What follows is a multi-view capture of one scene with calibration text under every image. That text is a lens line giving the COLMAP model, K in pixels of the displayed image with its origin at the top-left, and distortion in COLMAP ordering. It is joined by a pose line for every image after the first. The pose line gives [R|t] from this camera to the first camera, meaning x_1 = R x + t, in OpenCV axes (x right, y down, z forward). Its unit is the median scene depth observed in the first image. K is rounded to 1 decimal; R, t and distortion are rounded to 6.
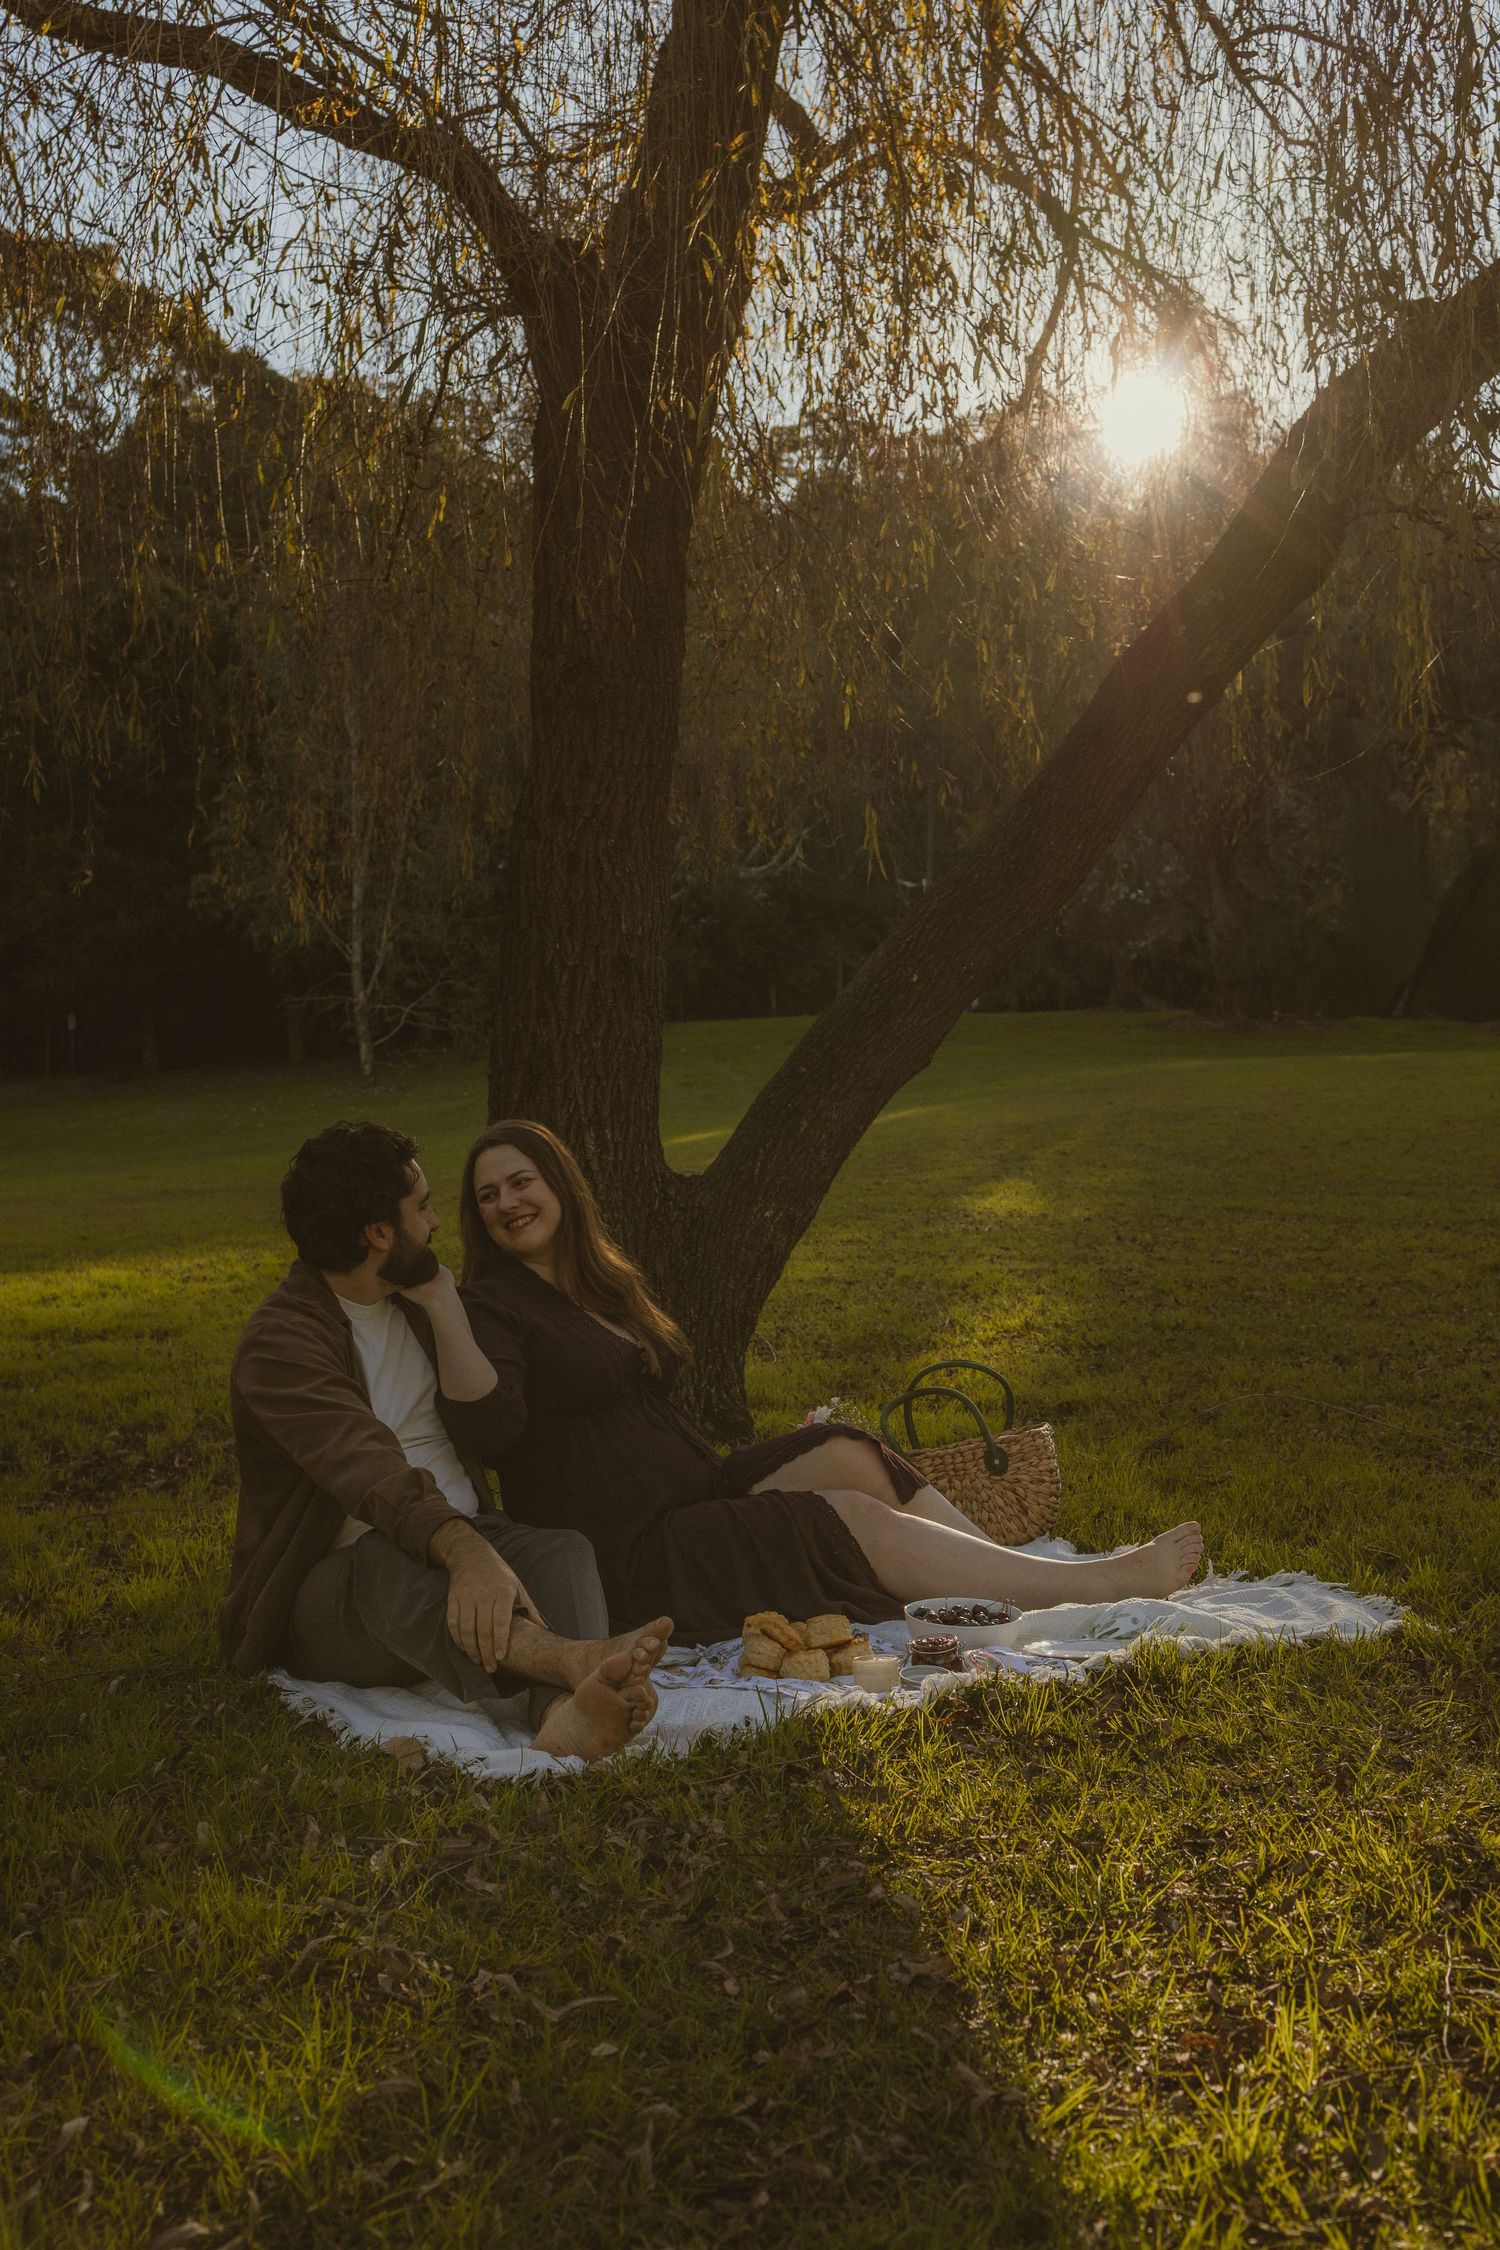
lens RADIAL K [[2299.6, 0, 750.0], [0, 2299.6, 1125.0], [0, 0, 1]] dist [-0.002582, -0.004050]
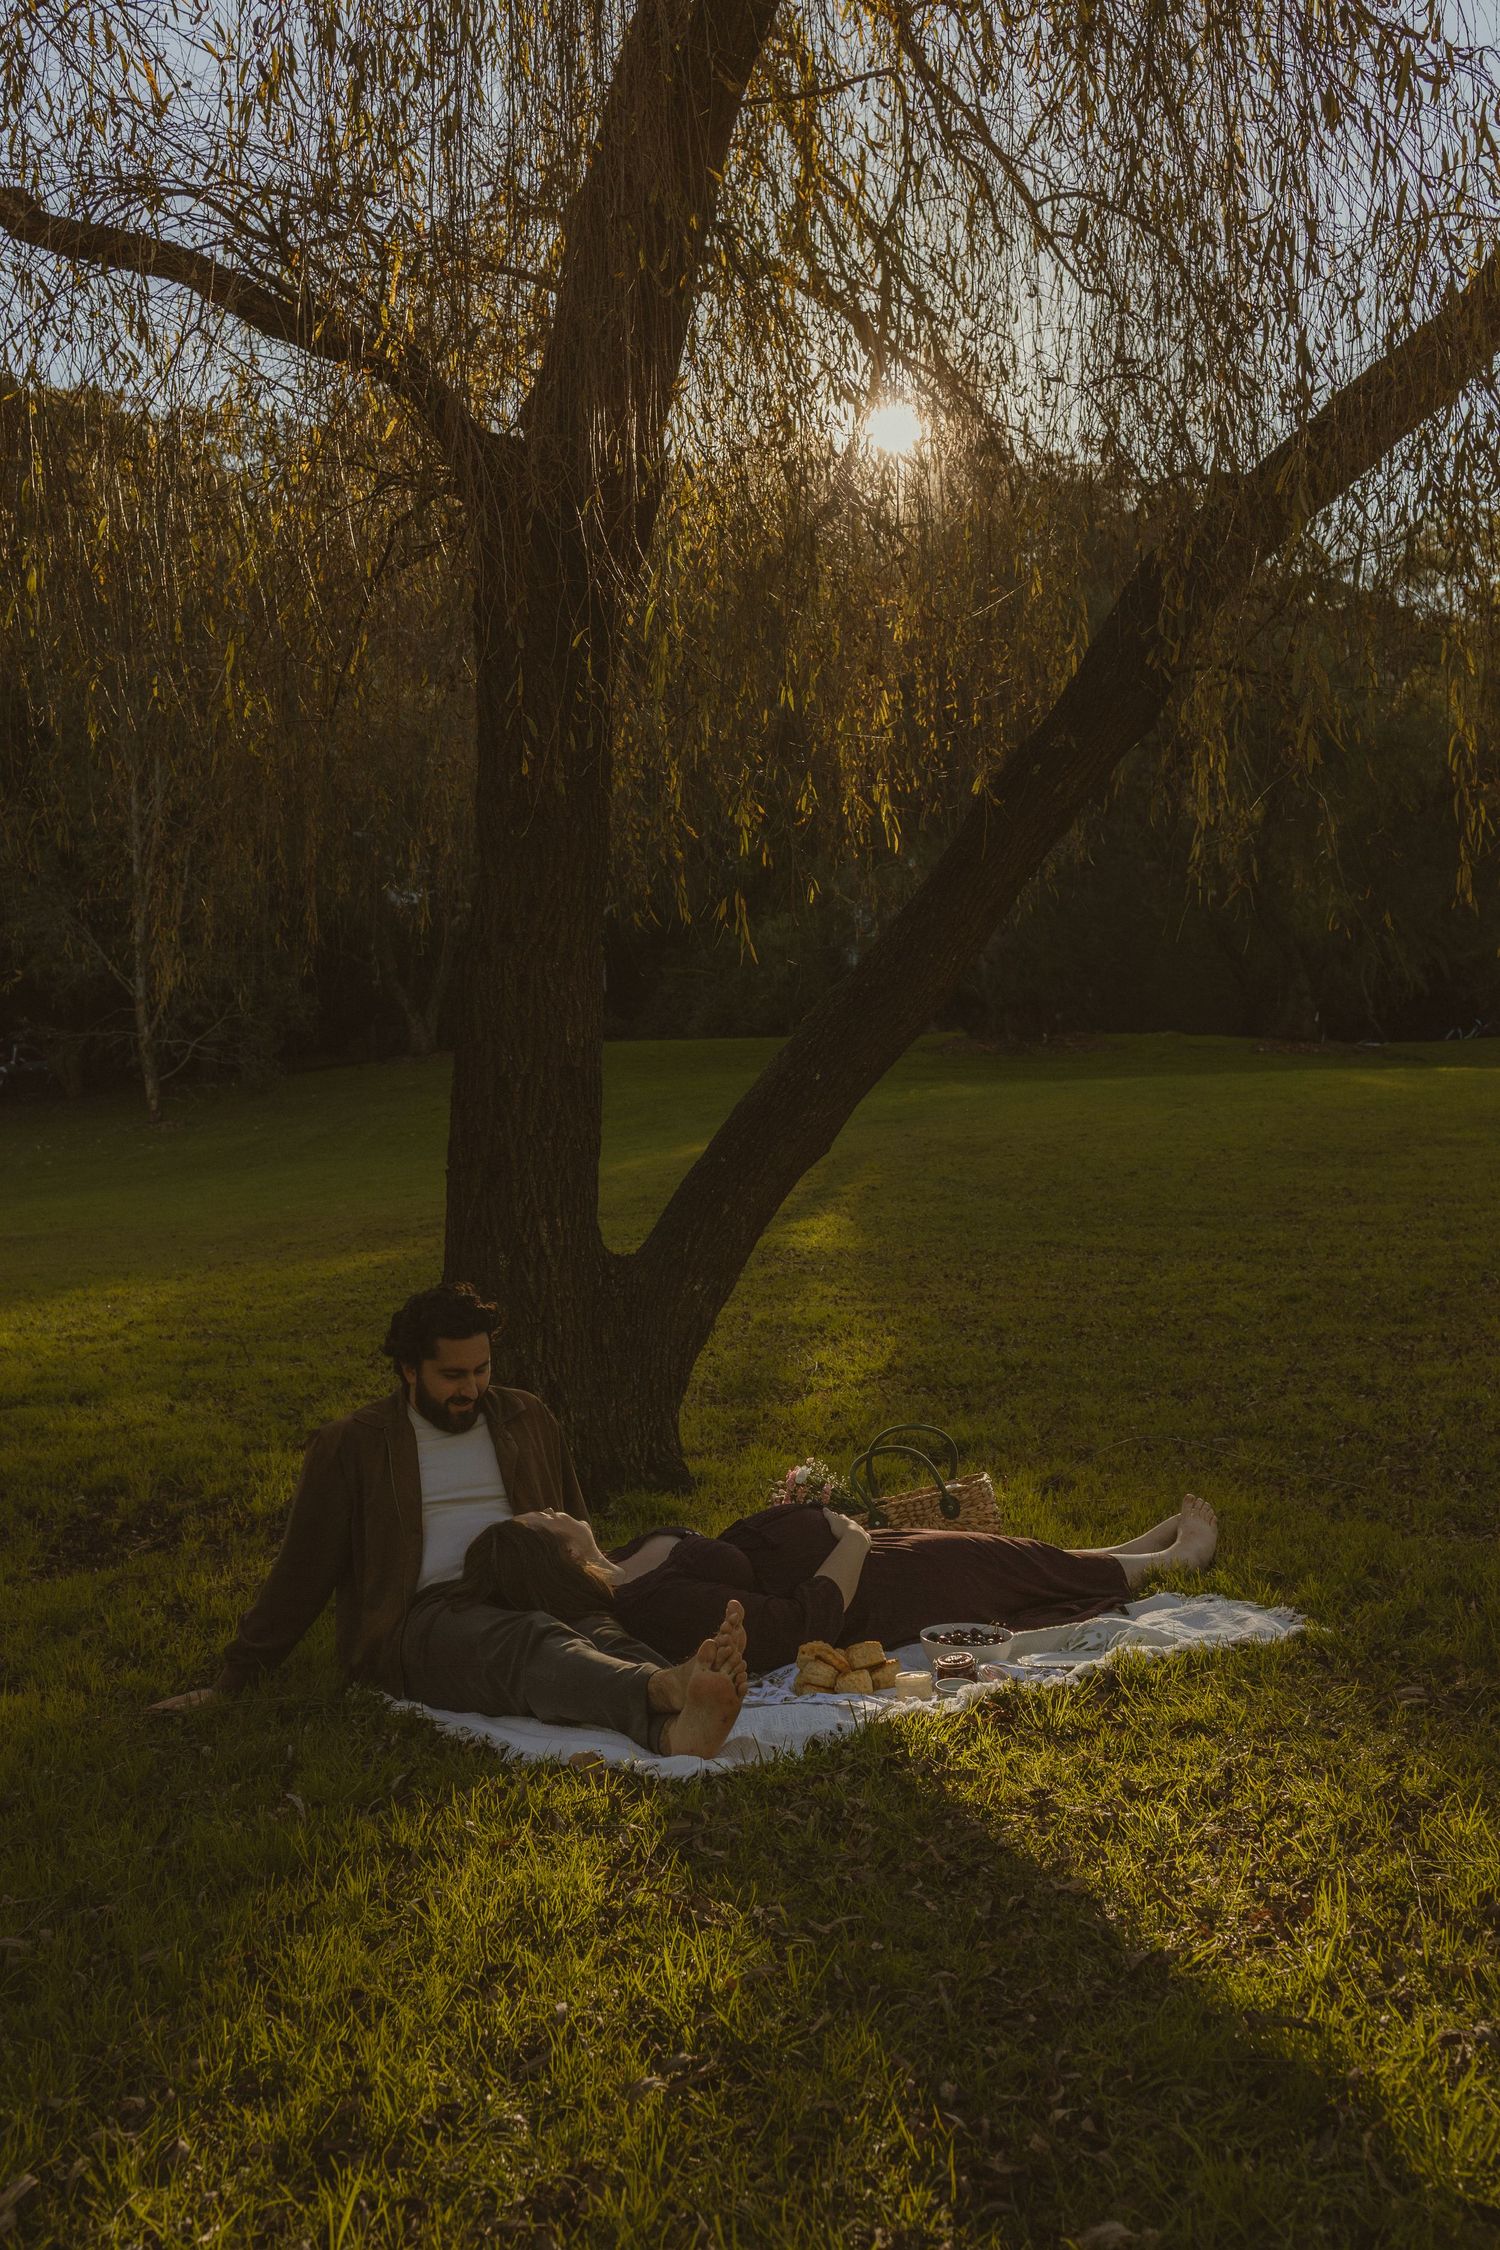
lens RADIAL K [[2318.0, 0, 750.0], [0, 2318.0, 1125.0], [0, 0, 1]] dist [-0.031483, 0.012942]
pose [[0.993990, -0.020125, 0.107601, -0.077942], [0.020532, 0.999786, -0.002677, -0.033874], [-0.107524, 0.004870, 0.994191, -0.127755]]
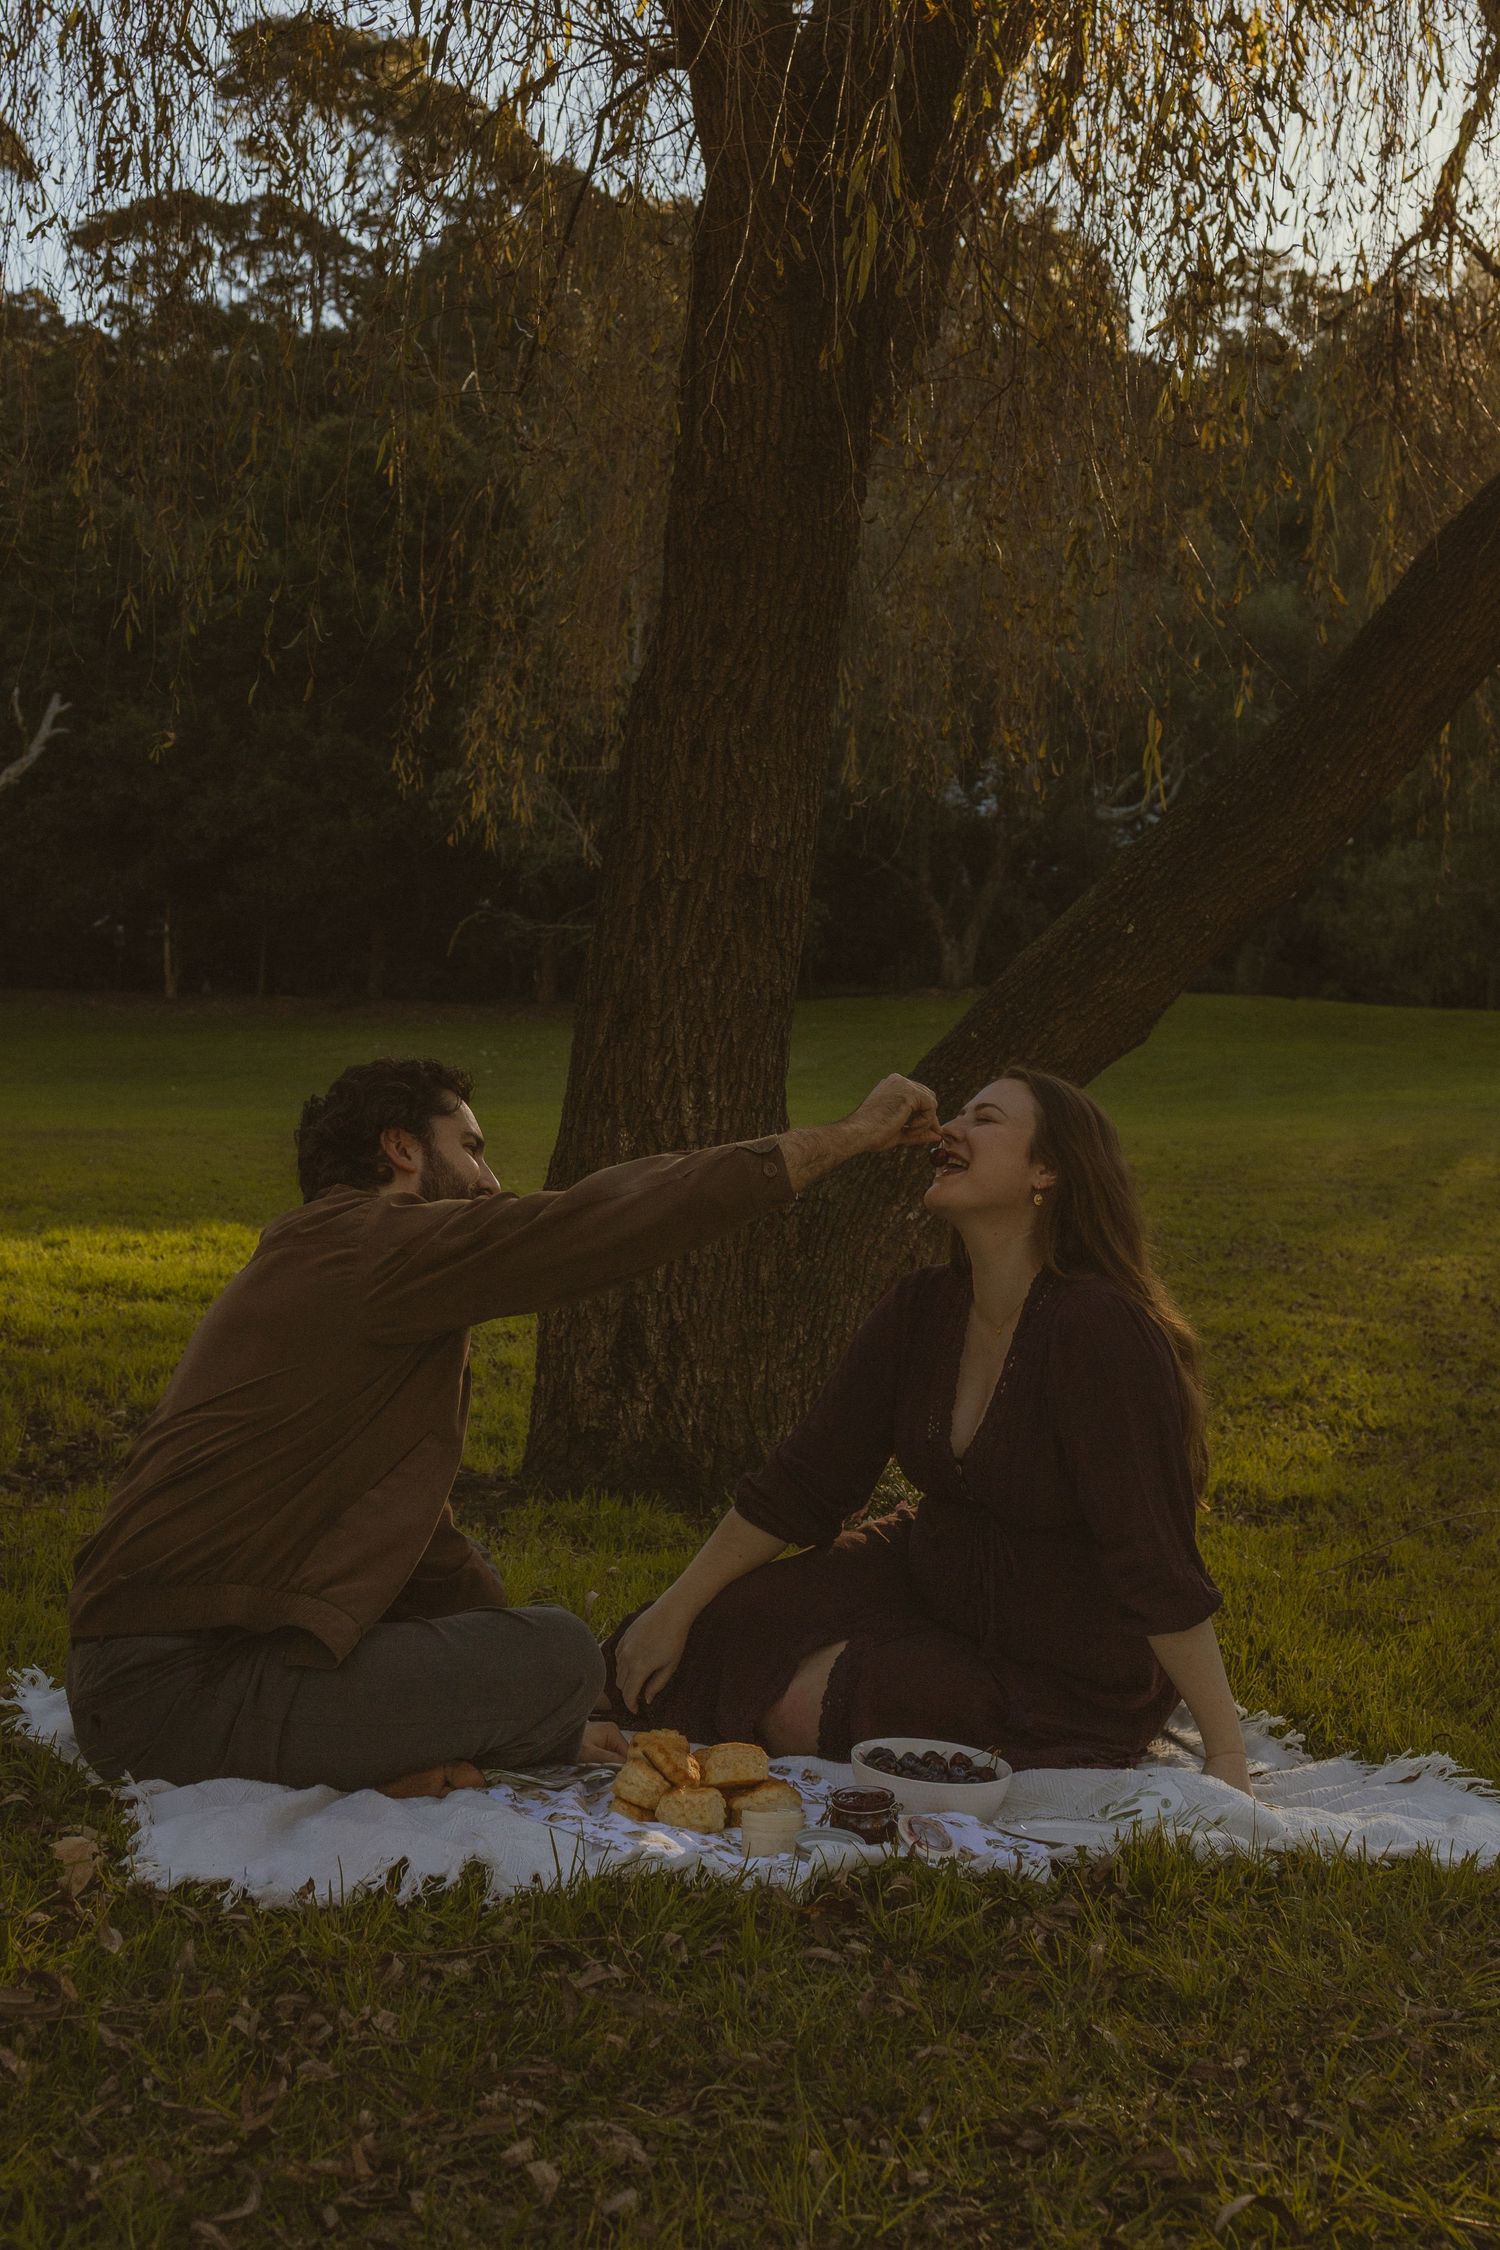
lens RADIAL K [[2761.6, 0, 675.8], [0, 2761.6, 1041.9], [0, 0, 1]] dist [-0.007756, 0.000515]
pose [[0.983630, 0.078993, -0.161962, 0.067951], [-0.082738, 0.996435, -0.016499, 0.001808], [0.160082, 0.029629, 0.986659, 0.053528]]
